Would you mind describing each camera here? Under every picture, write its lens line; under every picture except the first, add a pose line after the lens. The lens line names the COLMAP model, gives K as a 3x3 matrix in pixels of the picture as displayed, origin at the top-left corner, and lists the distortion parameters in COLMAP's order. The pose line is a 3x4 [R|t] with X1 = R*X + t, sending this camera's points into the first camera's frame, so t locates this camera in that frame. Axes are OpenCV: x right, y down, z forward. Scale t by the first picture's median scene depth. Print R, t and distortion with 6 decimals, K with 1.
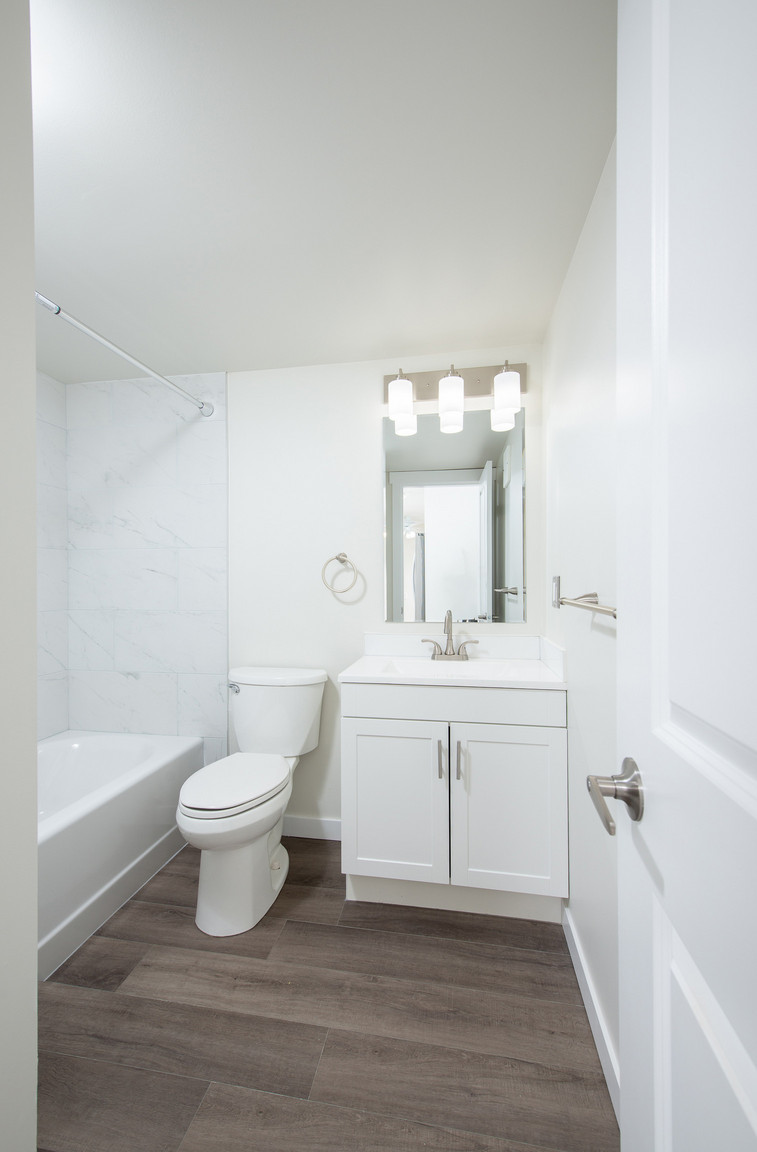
lens RADIAL K [[489.7, 0, 378.7], [0, 489.7, 578.5], [0, 0, 1]] dist [-0.003701, 0.000770]
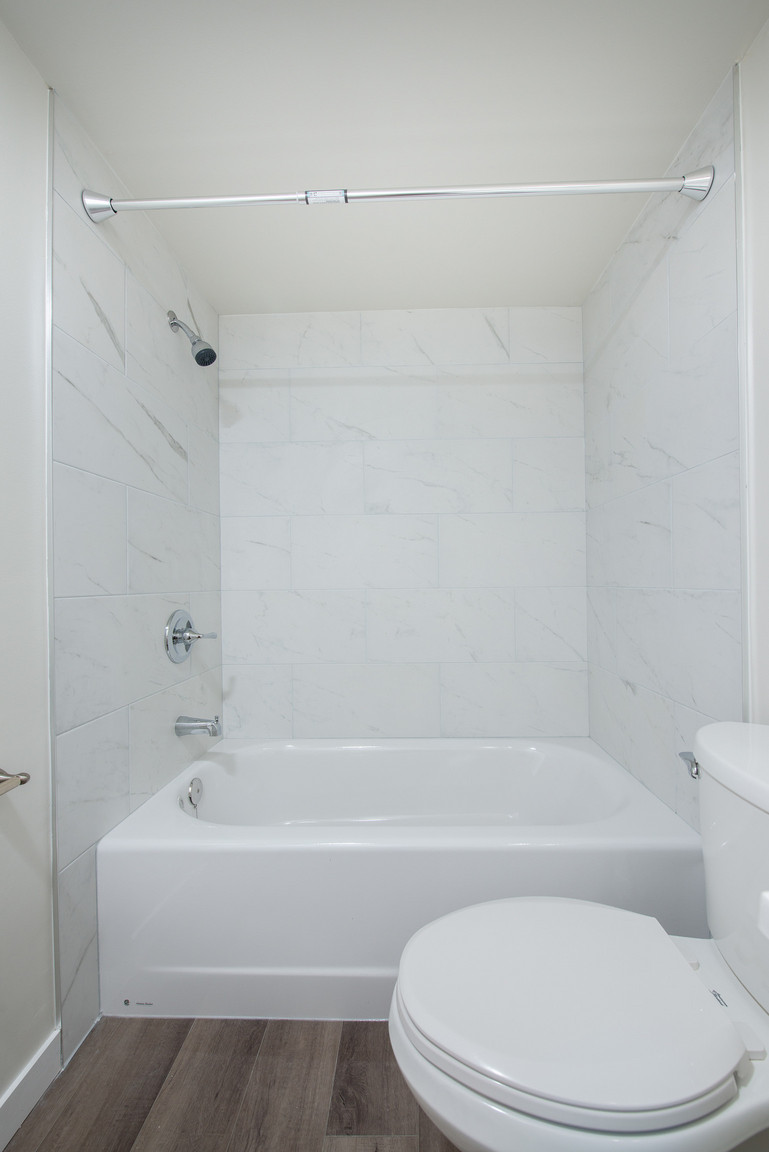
lens RADIAL K [[450.0, 0, 387.4], [0, 450.0, 577.4], [0, 0, 1]] dist [0.001134, -0.001469]
pose [[0.137800, -0.005264, -0.990446, 0.058640], [0.010773, 0.999935, -0.003816, 0.058018], [0.990401, -0.010145, 0.137848, 0.689290]]
